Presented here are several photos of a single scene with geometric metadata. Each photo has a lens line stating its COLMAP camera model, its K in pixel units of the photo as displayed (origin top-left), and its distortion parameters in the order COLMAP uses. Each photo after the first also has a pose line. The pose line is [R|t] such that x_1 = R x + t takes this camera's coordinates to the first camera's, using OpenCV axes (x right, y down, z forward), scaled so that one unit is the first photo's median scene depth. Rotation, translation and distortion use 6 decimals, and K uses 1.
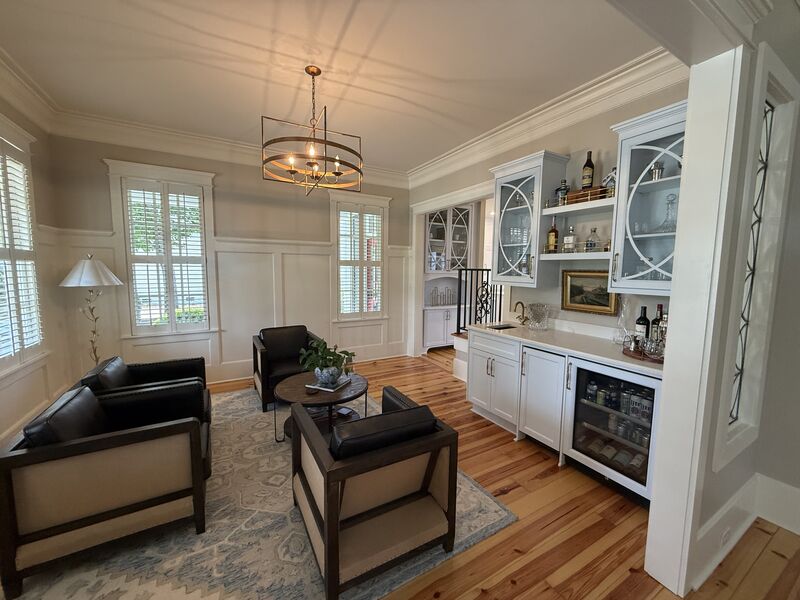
lens RADIAL K [[320.5, 0, 395.8], [0, 320.5, 294.7], [0, 0, 1]] dist [-0.001857, 0.000247]
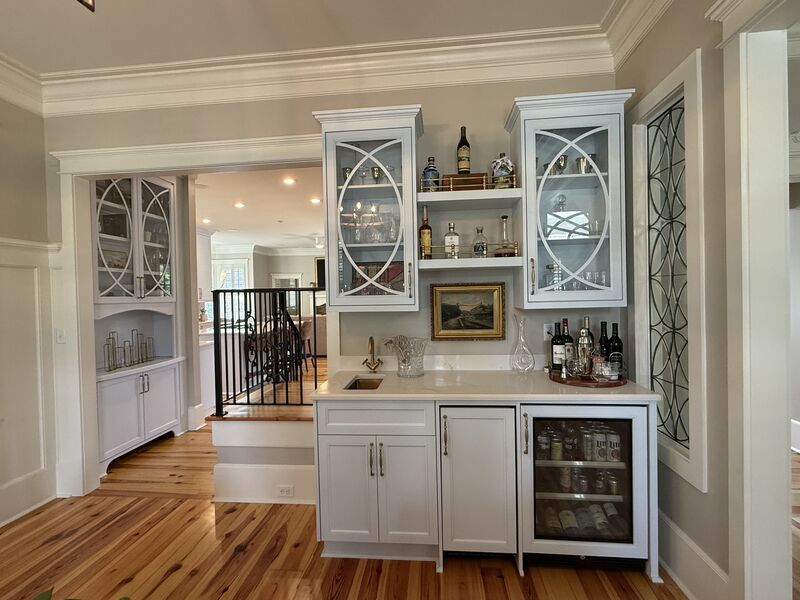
lens RADIAL K [[396.6, 0, 396.8], [0, 396.6, 296.7], [0, 0, 1]] dist [-0.001622, 0.000590]
pose [[0.574653, -0.028385, 0.817905, -0.236167], [0.096782, 0.994742, -0.033477, -0.027884], [-0.812654, 0.098396, 0.574379, 0.560988]]
